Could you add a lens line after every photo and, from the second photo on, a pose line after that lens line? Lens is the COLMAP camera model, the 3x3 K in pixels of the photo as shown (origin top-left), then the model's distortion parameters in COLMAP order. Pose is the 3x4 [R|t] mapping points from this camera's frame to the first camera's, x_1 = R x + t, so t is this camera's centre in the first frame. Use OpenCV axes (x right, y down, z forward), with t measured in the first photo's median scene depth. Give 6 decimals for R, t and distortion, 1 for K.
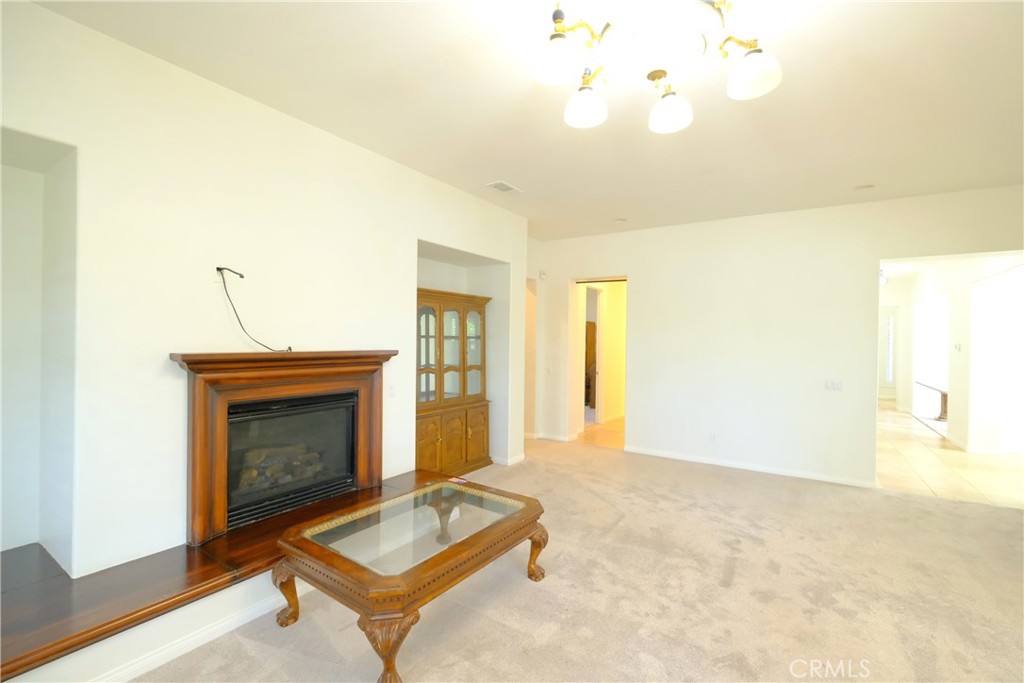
lens RADIAL K [[444.1, 0, 512.0], [0, 444.1, 341.5], [0, 0, 1]] dist [-0.002154, -0.000076]
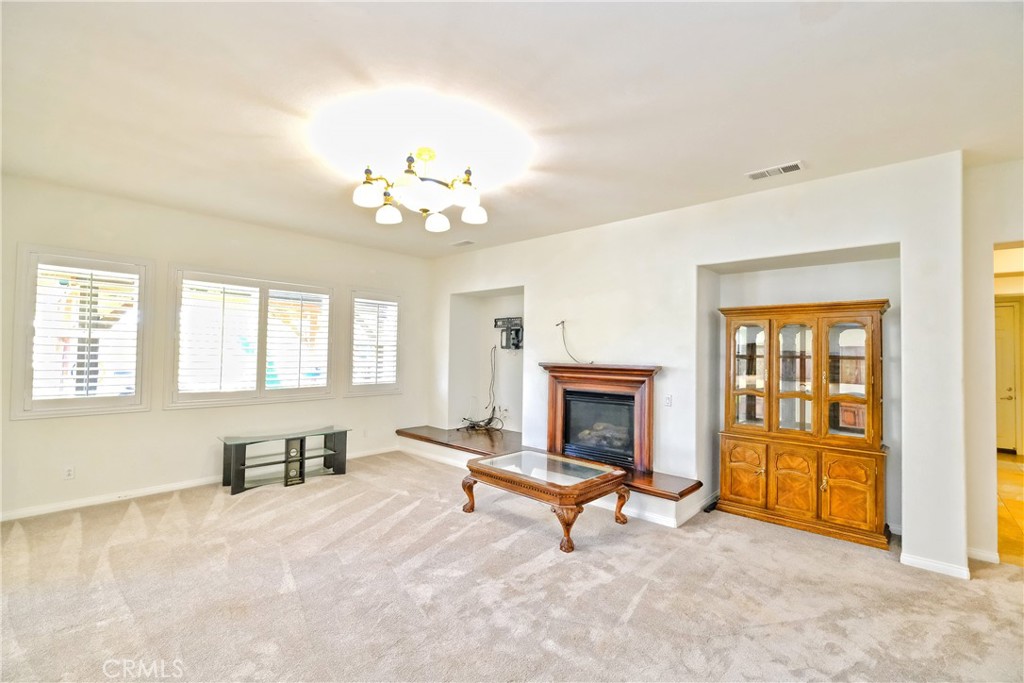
lens RADIAL K [[444.1, 0, 512.0], [0, 444.1, 341.5], [0, 0, 1]] dist [-0.002154, -0.000076]
pose [[-0.129478, -0.036271, -0.990919, 0.976701], [-0.019241, 0.999235, -0.034061, 0.000066], [0.991396, 0.014657, -0.130076, 0.748932]]
